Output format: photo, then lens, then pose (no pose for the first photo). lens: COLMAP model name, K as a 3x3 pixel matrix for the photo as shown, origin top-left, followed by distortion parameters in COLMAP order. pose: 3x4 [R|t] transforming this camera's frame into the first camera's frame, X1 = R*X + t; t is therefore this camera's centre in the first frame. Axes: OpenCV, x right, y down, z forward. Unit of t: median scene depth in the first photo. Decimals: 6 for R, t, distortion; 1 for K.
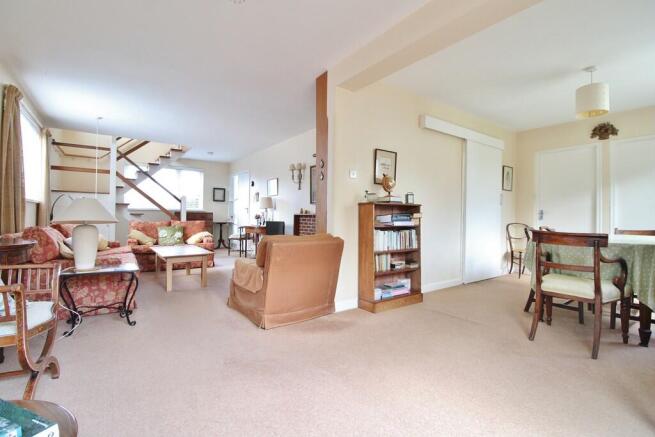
lens RADIAL K [[305.1, 0, 328.6], [0, 305.1, 213.3], [0, 0, 1]] dist [0.001203, -0.012984]
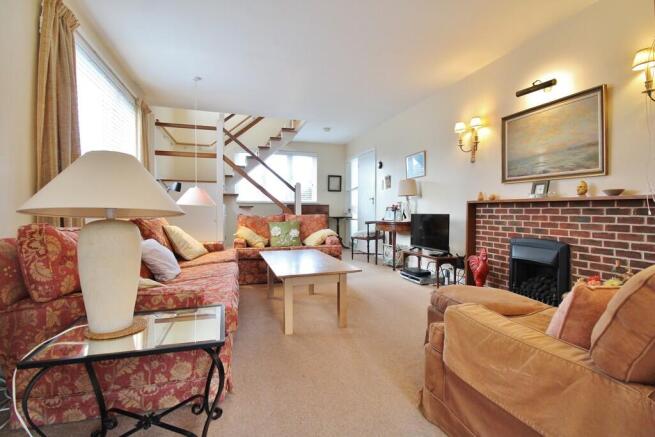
lens RADIAL K [[305.1, 0, 328.6], [0, 305.1, 213.3], [0, 0, 1]] dist [0.001203, -0.012984]
pose [[0.949646, -0.008346, -0.313214, -0.165549], [0.013709, 0.999795, 0.014924, 0.011340], [0.313025, -0.018467, 0.949565, 0.295125]]
